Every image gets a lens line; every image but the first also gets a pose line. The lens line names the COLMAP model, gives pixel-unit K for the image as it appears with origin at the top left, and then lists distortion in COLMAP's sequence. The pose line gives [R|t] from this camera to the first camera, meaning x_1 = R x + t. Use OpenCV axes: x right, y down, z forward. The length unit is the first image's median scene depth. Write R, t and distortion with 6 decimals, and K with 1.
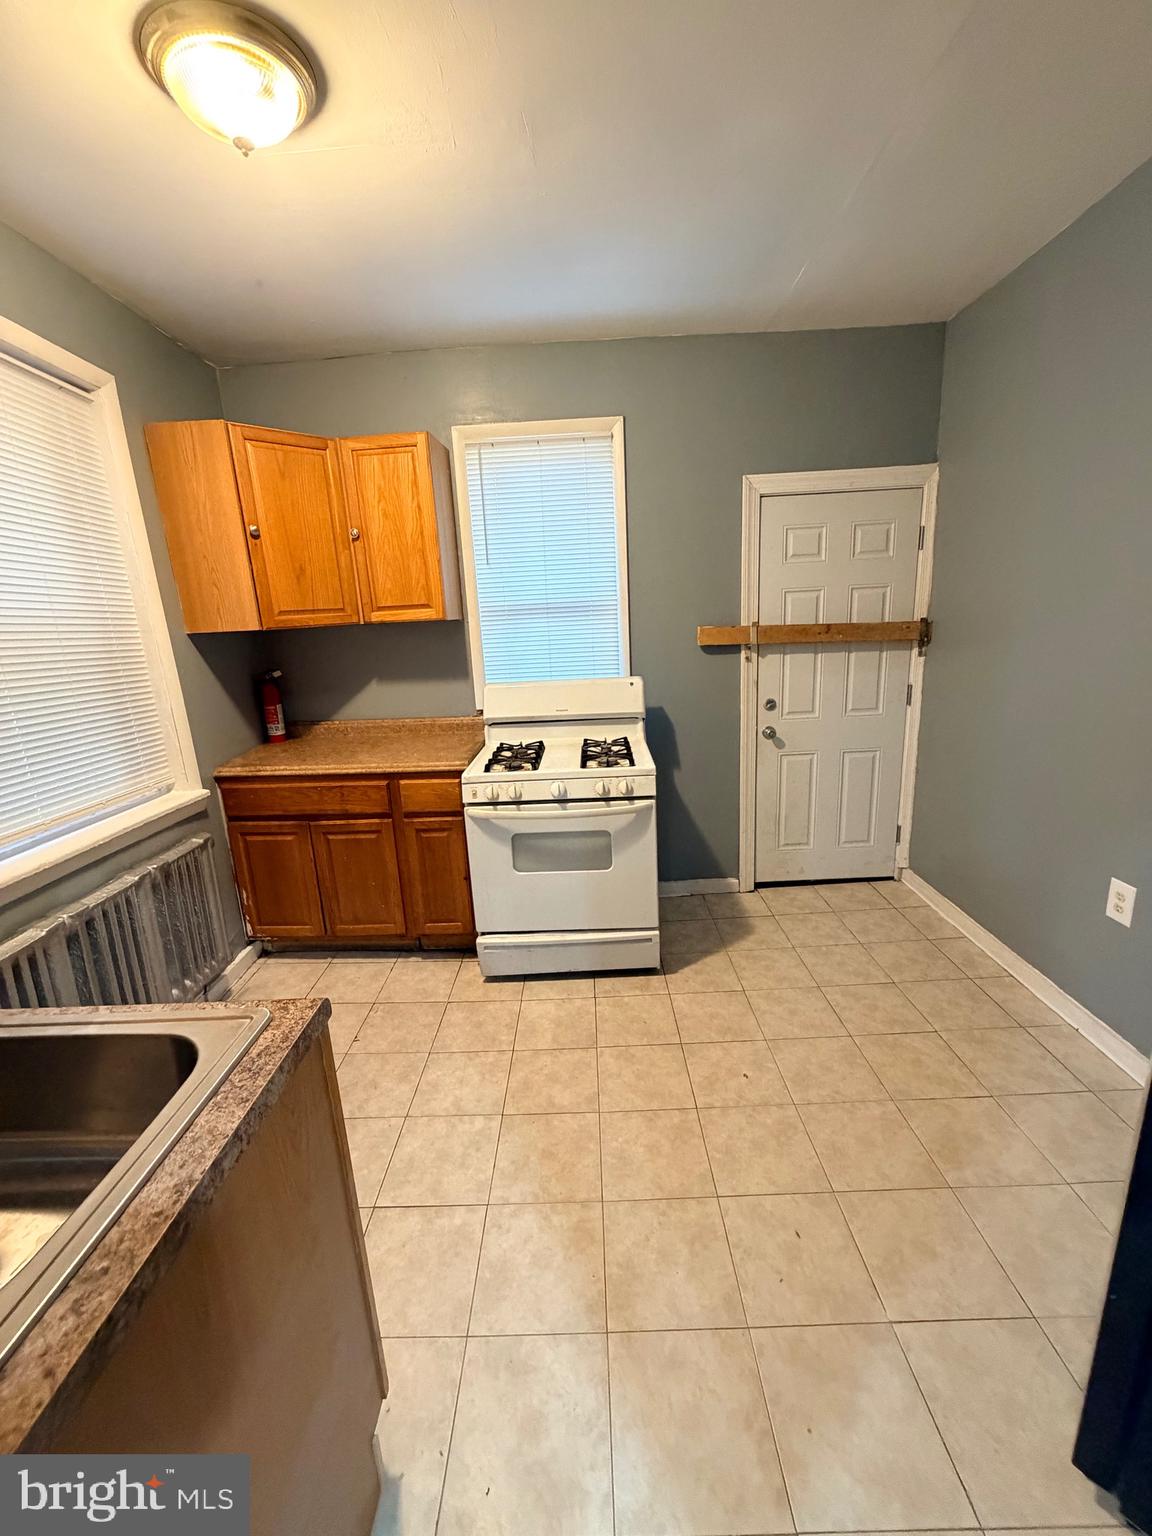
lens RADIAL K [[611.6, 0, 571.9], [0, 611.6, 759.1], [0, 0, 1]] dist [-0.009301, 0.000254]
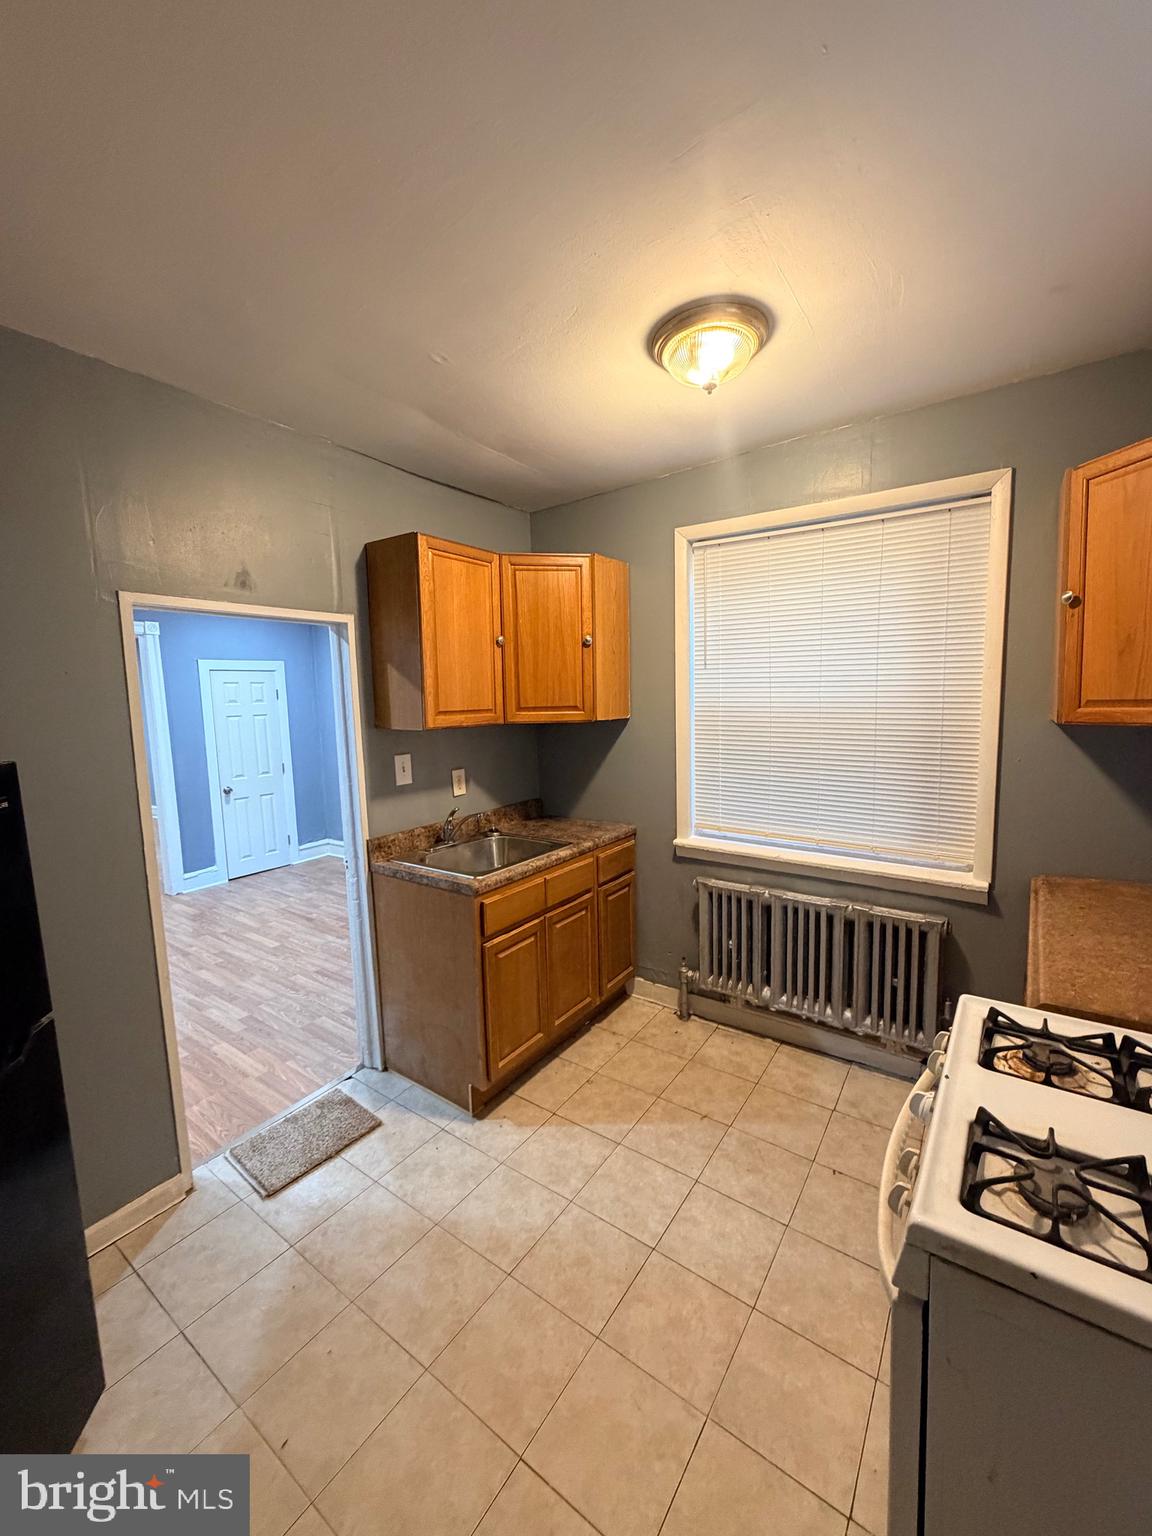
lens RADIAL K [[611.6, 0, 598.2], [0, 611.6, 759.8], [0, 0, 1]] dist [-0.009301, 0.000254]
pose [[-0.548968, 0.150402, -0.822201, 0.466146], [-0.131447, 0.955903, 0.262625, -0.300968], [0.825443, 0.252249, -0.504990, 0.940384]]
